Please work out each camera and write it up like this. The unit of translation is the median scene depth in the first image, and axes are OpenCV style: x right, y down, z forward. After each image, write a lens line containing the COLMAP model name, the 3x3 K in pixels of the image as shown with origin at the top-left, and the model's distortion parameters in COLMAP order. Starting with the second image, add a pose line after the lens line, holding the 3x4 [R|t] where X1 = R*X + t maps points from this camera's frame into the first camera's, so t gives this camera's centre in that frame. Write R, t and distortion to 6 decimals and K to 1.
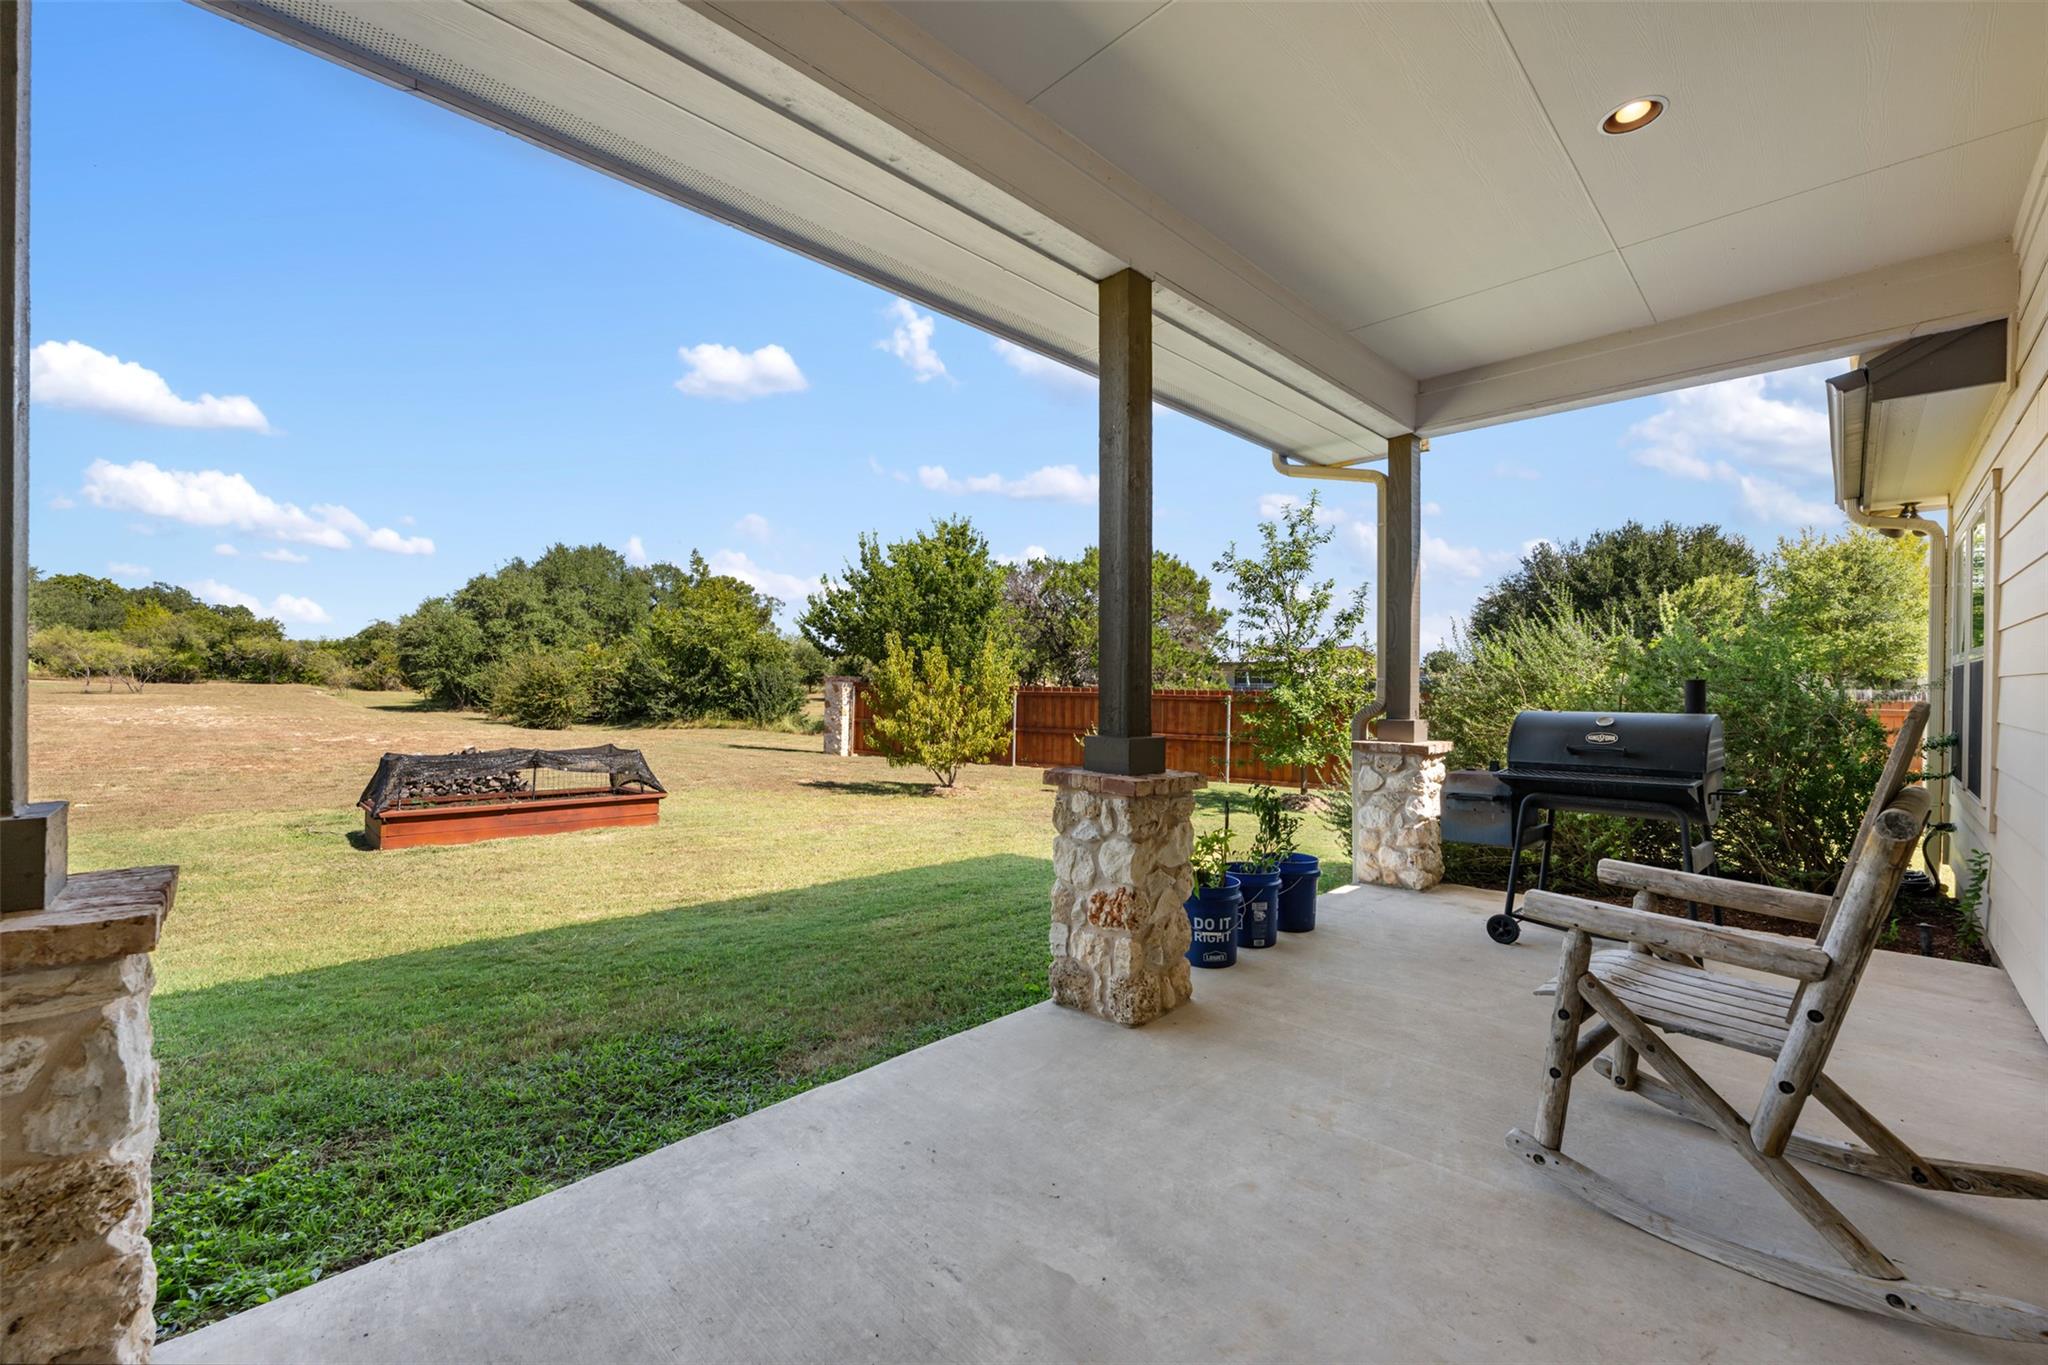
lens RADIAL K [[811.1, 0, 1032.0], [0, 811.1, 677.1], [0, 0, 1]] dist [-0.001777, 0.000354]
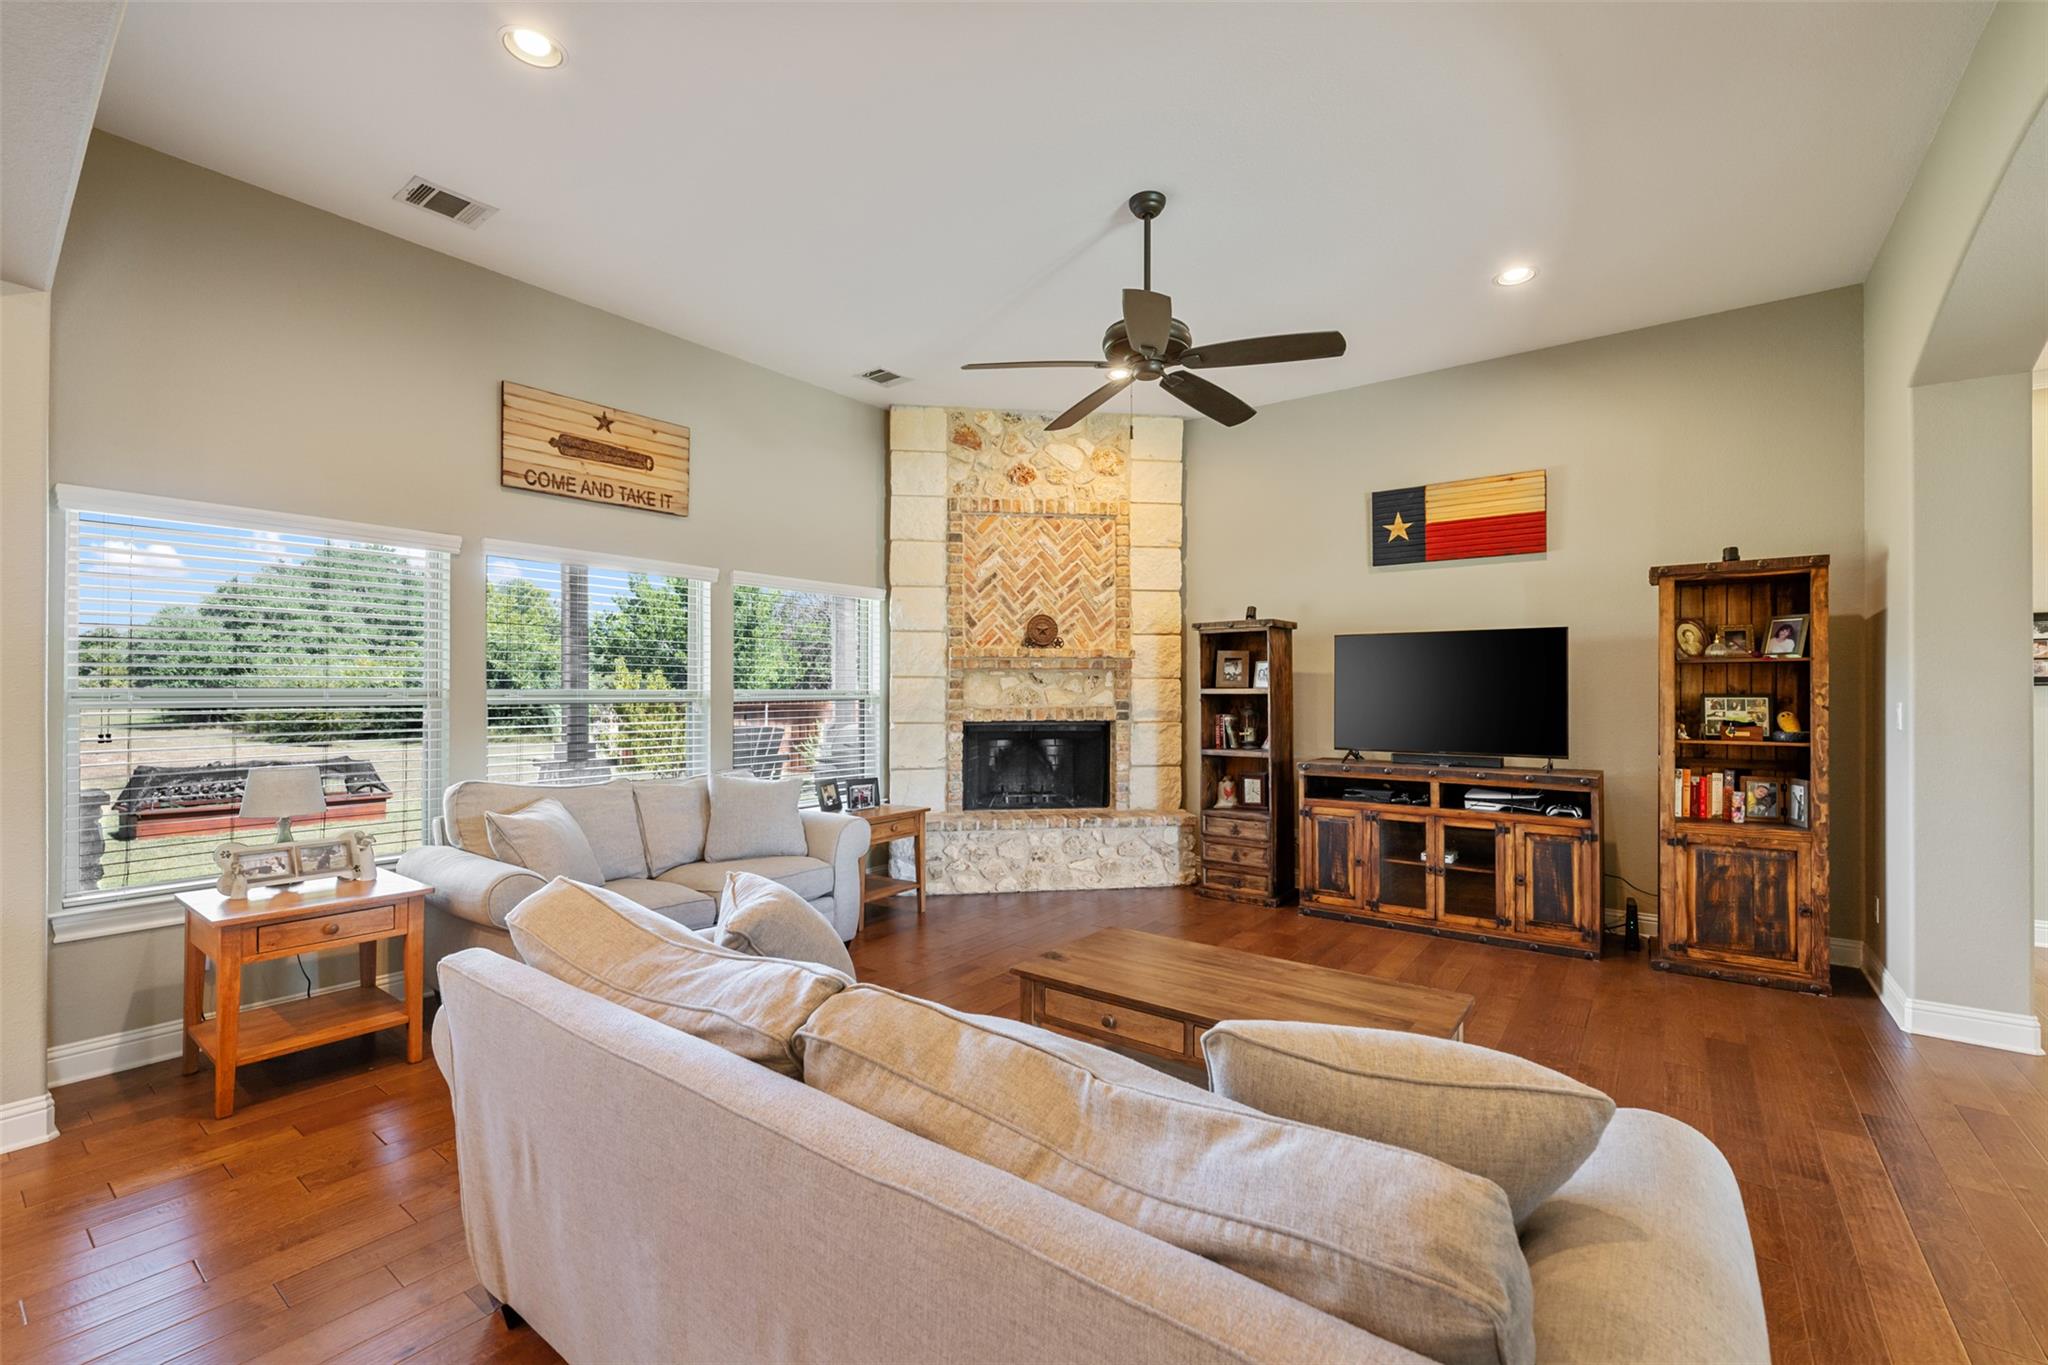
lens RADIAL K [[860.2, 0, 1006.4], [0, 860.2, 682.0], [0, 0, 1]] dist [-0.004328, 0.000922]
pose [[0.990738, -0.001836, 0.135776, 0.091383], [0.002601, 0.999982, -0.005462, -0.005613], [-0.135764, 0.005765, 0.990724, -0.130134]]
